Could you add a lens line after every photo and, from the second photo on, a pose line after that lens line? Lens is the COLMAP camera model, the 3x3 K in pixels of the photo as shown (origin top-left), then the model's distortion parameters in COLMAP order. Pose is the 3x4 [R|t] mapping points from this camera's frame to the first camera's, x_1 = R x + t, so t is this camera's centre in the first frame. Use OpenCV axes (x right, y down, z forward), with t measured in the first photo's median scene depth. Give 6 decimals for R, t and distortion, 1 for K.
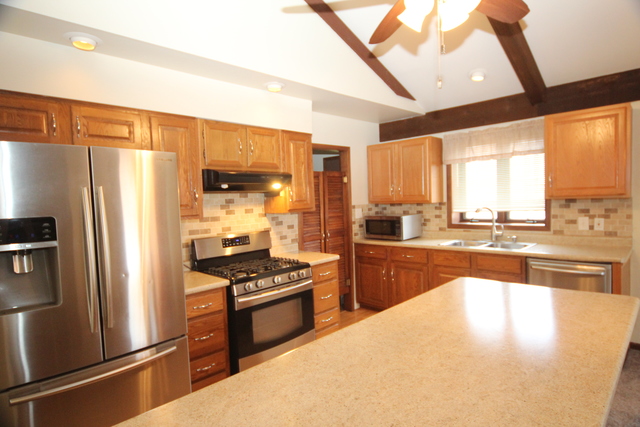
lens RADIAL K [[354.9, 0, 324.4], [0, 354.9, 216.0], [0, 0, 1]] dist [-0.016306, 0.001550]
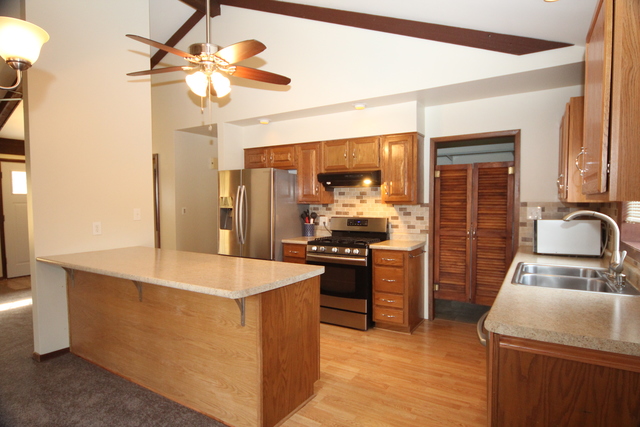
lens RADIAL K [[354.9, 0, 324.8], [0, 354.9, 216.0], [0, 0, 1]] dist [-0.016306, 0.001550]
pose [[0.235070, 0.079623, -0.968712, 0.914083], [-0.056383, 0.996078, 0.068190, -0.035308], [0.970342, 0.038590, 0.238637, 0.470713]]
